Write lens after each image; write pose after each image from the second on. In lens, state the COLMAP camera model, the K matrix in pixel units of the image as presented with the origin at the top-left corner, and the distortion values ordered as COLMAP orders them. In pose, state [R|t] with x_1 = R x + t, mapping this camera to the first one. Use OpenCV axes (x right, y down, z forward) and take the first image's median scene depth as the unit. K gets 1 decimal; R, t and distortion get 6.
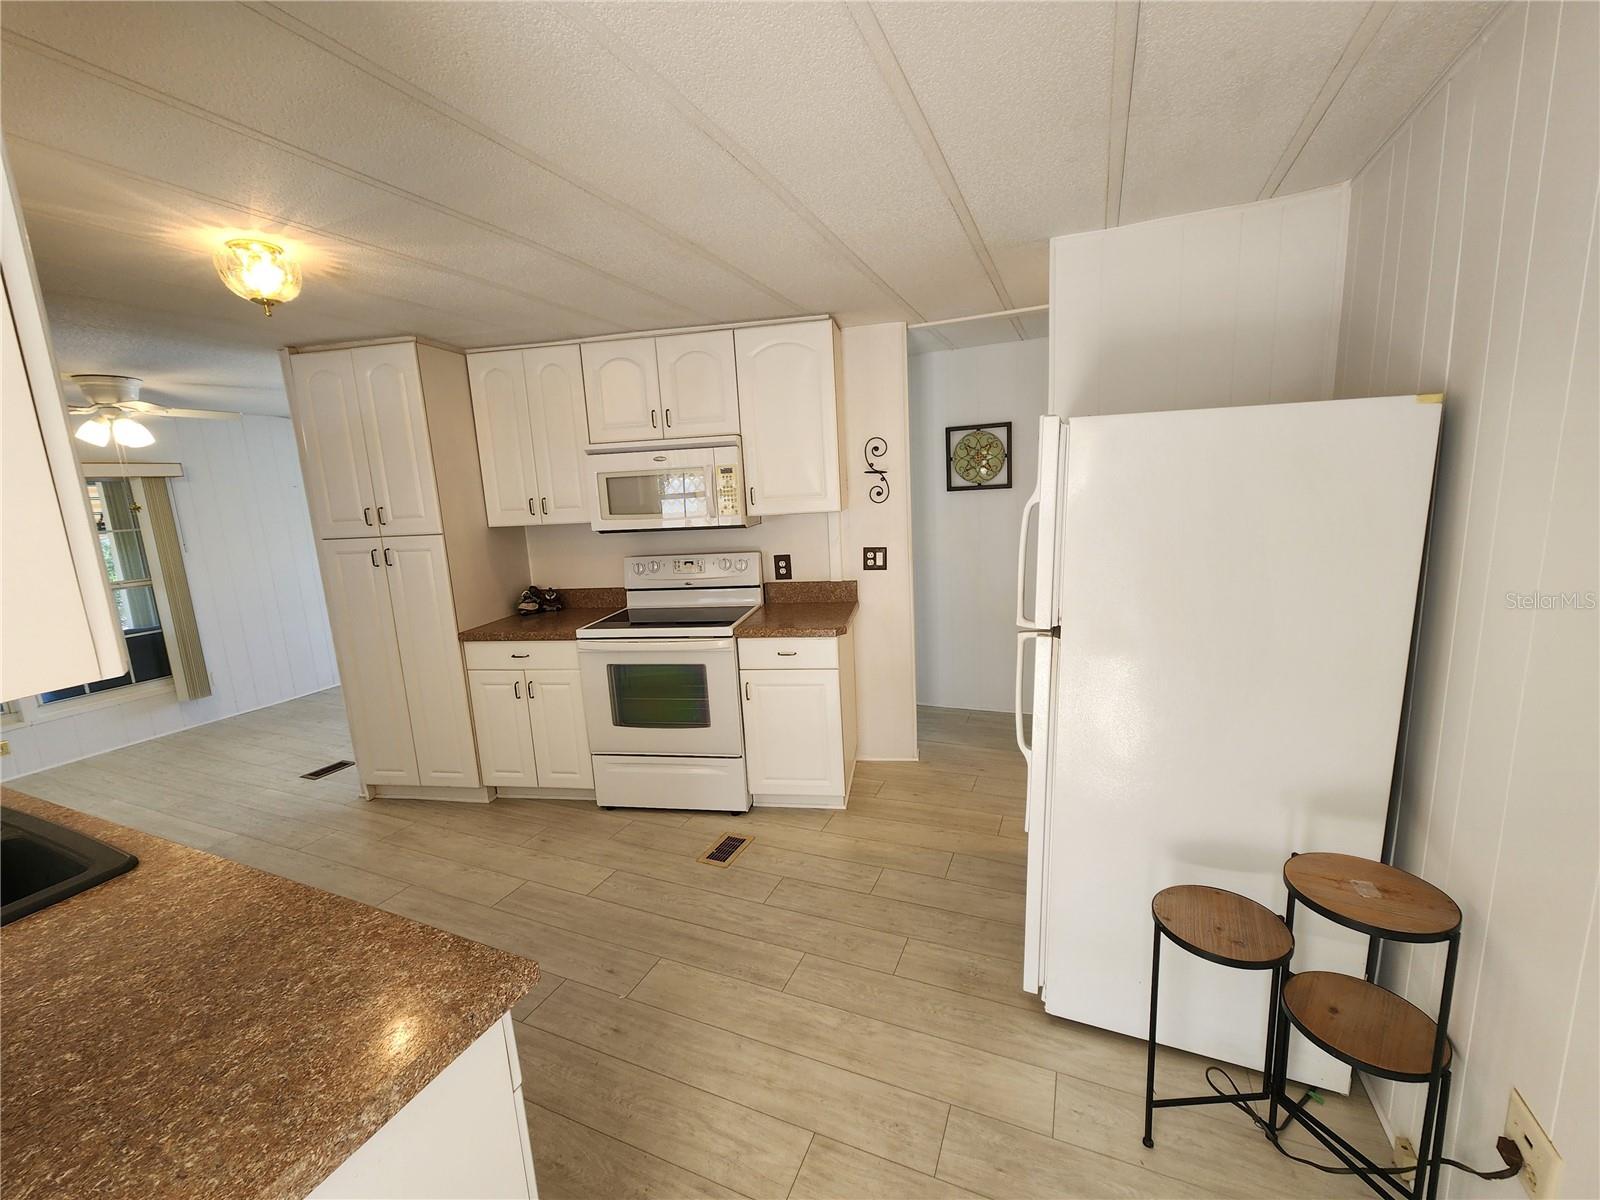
lens RADIAL K [[651.4, 0, 804.0], [0, 651.4, 602.5], [0, 0, 1]] dist [-0.000683, 0.000874]
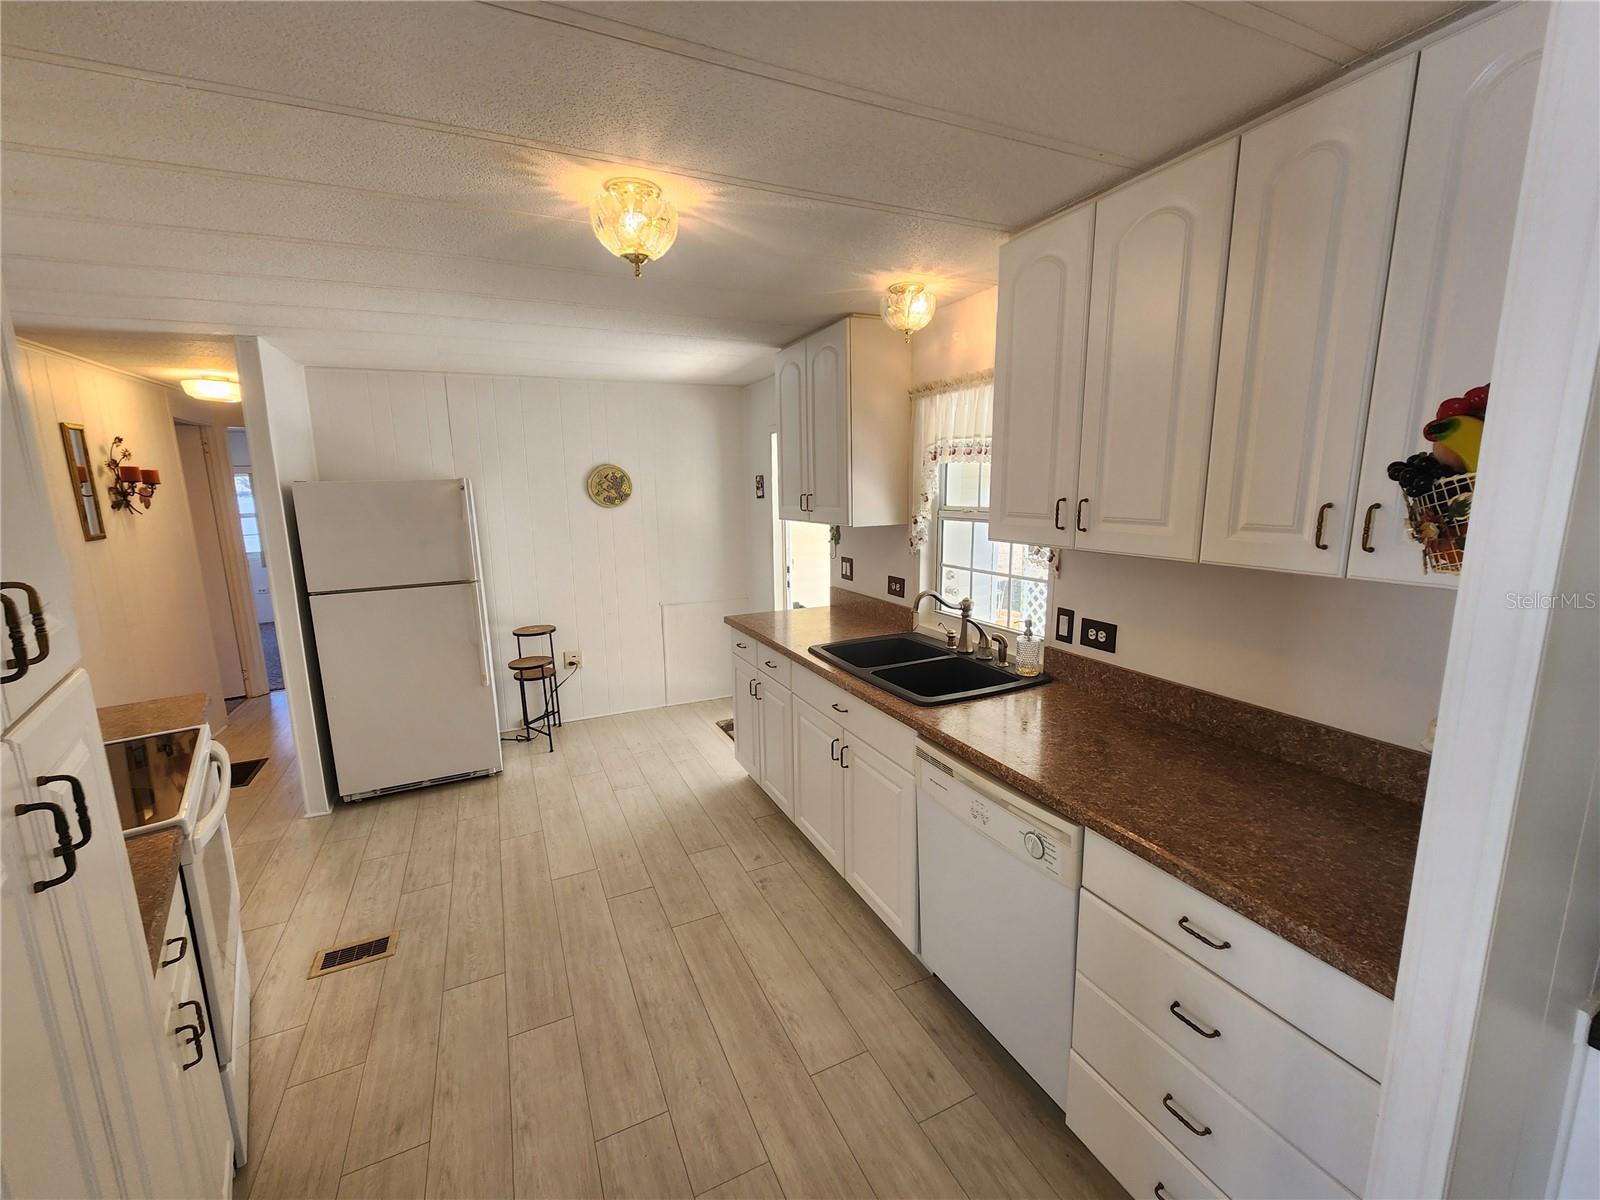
lens RADIAL K [[657.5, 0, 803.3], [0, 657.5, 601.3], [0, 0, 1]] dist [0.000198, -0.000089]
pose [[-0.751919, -0.054854, 0.656970, -1.112400], [0.165207, 0.949056, 0.268326, -0.179129], [-0.638220, 0.310296, -0.704551, 1.137452]]
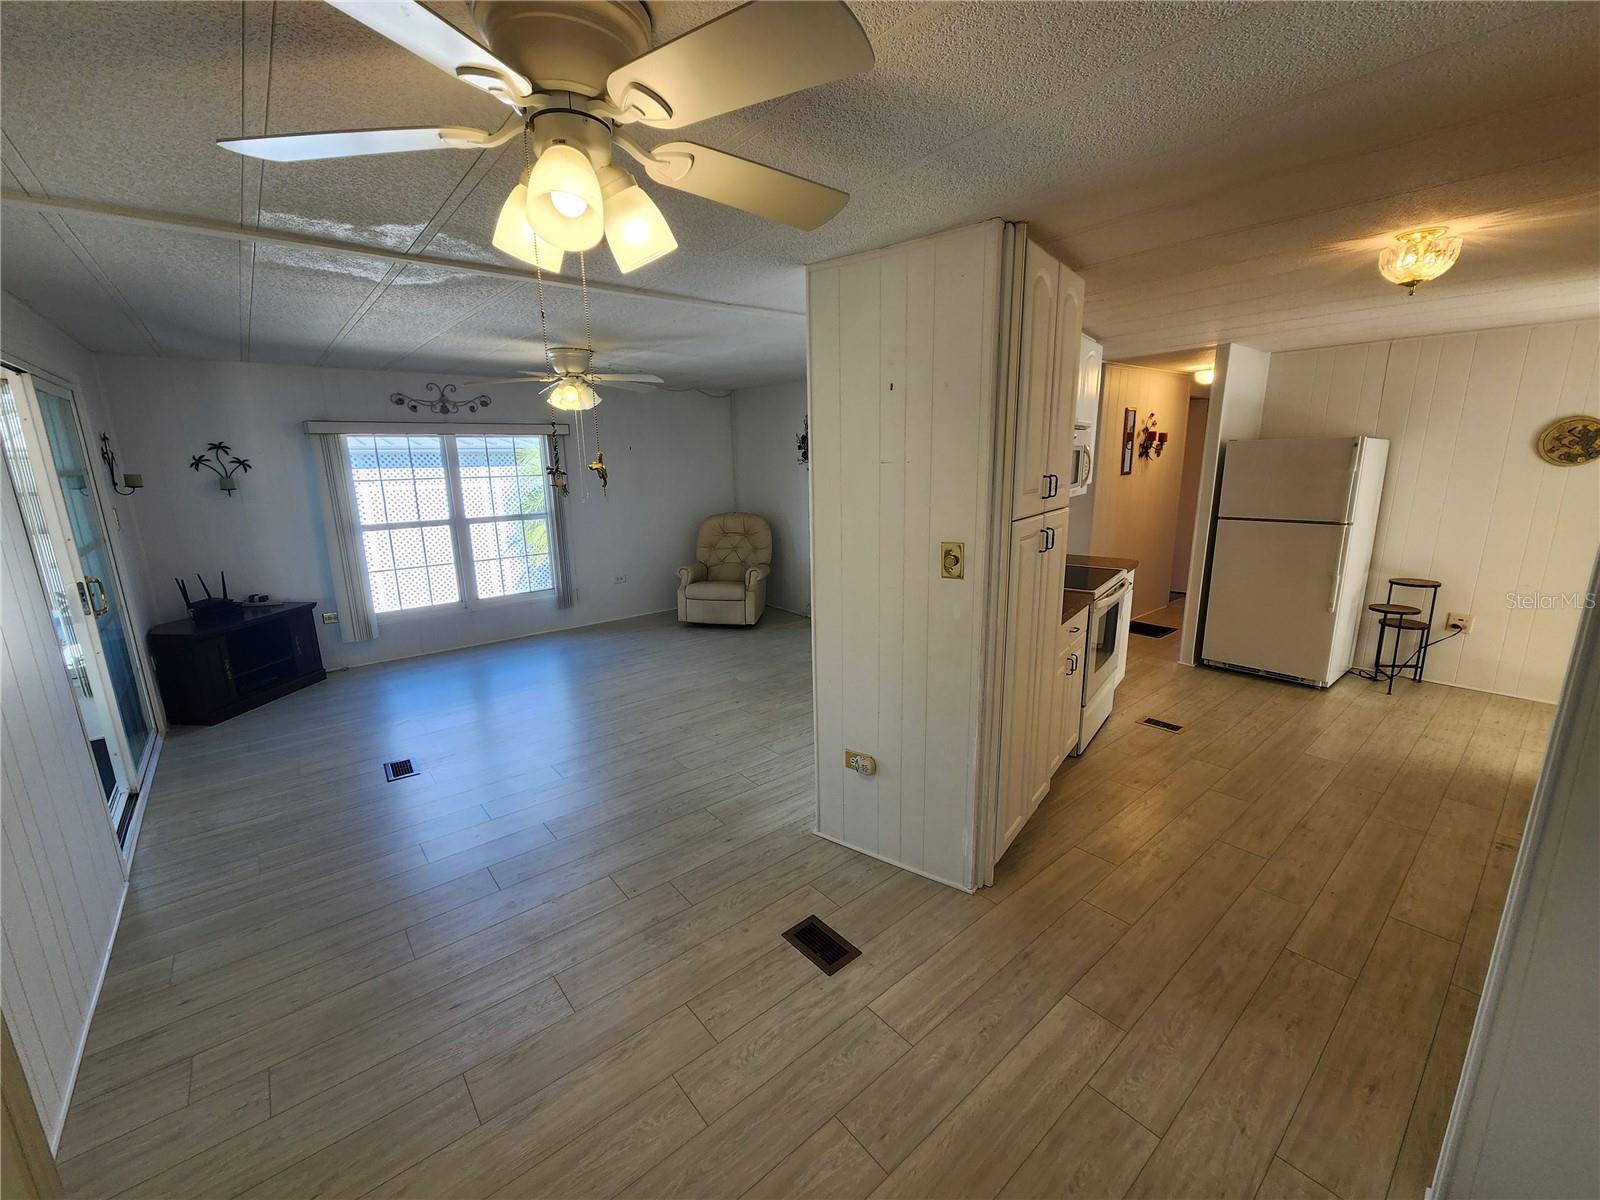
lens RADIAL K [[657.5, 0, 803.3], [0, 657.5, 601.3], [0, 0, 1]] dist [0.000198, -0.000089]
pose [[0.447422, -0.155610, 0.880681, -1.732760], [0.147755, 0.984075, 0.098814, -0.137829], [-0.882033, 0.085914, 0.463289, 1.049822]]
